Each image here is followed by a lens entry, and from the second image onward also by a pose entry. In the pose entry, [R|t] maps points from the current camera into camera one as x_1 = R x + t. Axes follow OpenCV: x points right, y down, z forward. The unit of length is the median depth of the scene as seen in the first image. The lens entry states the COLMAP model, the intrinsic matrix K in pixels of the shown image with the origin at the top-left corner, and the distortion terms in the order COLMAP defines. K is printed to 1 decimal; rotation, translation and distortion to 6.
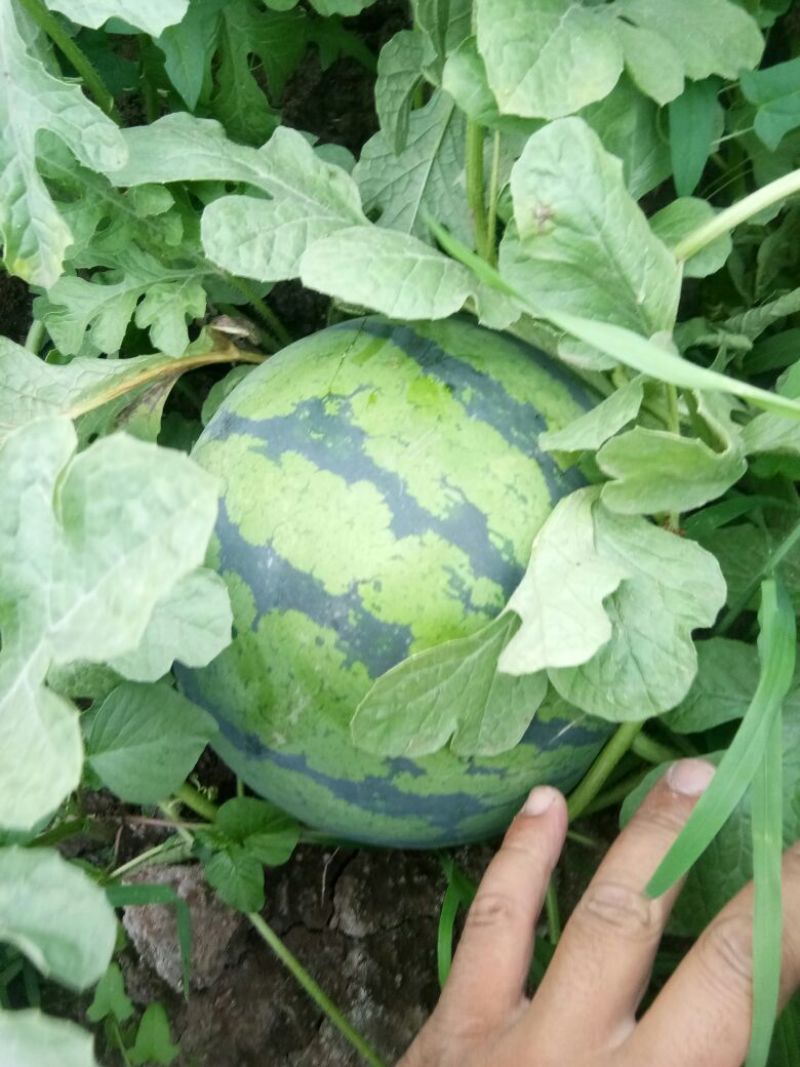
lens RADIAL K [[806.8, 0, 400.0], [0, 806.8, 533.5], [0, 0, 1]] dist [0.082730, -0.145010]
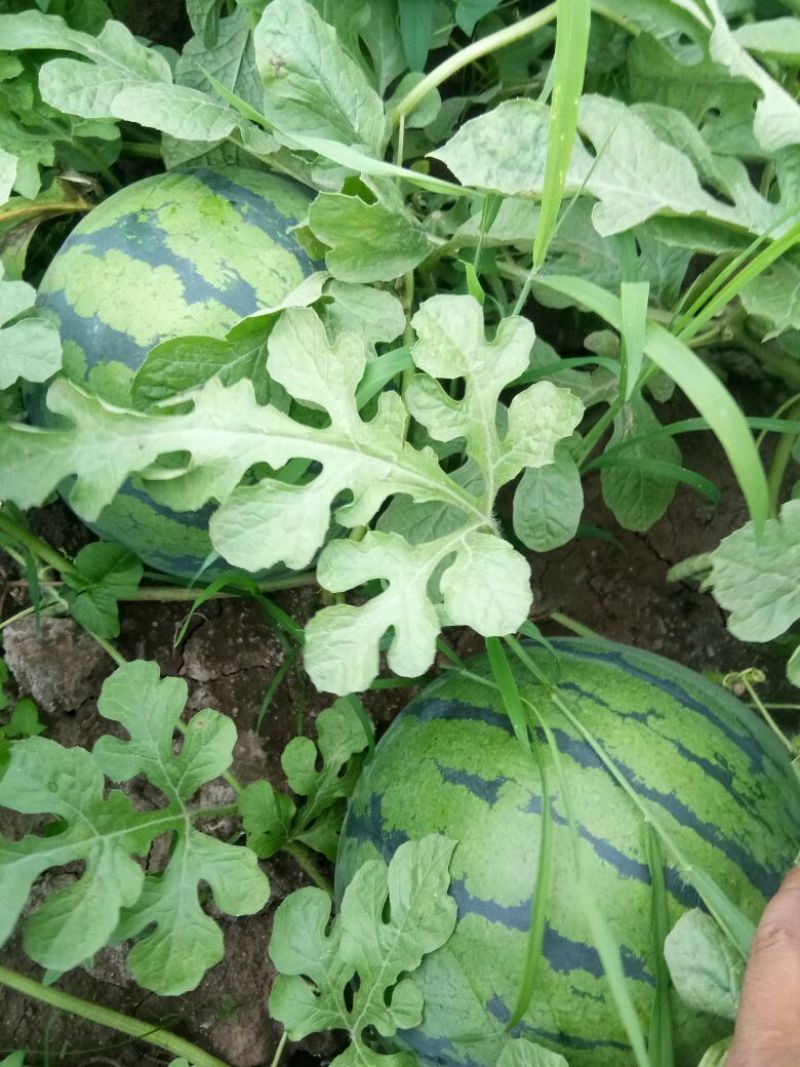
lens RADIAL K [[806.8, 0, 400.0], [0, 806.8, 533.5], [0, 0, 1]] dist [0.082730, -0.145010]
pose [[0.996811, -0.022831, 0.076458, 0.220371], [0.022497, 0.999733, 0.005229, 0.363565], [-0.076557, -0.003492, 0.997059, -0.373458]]
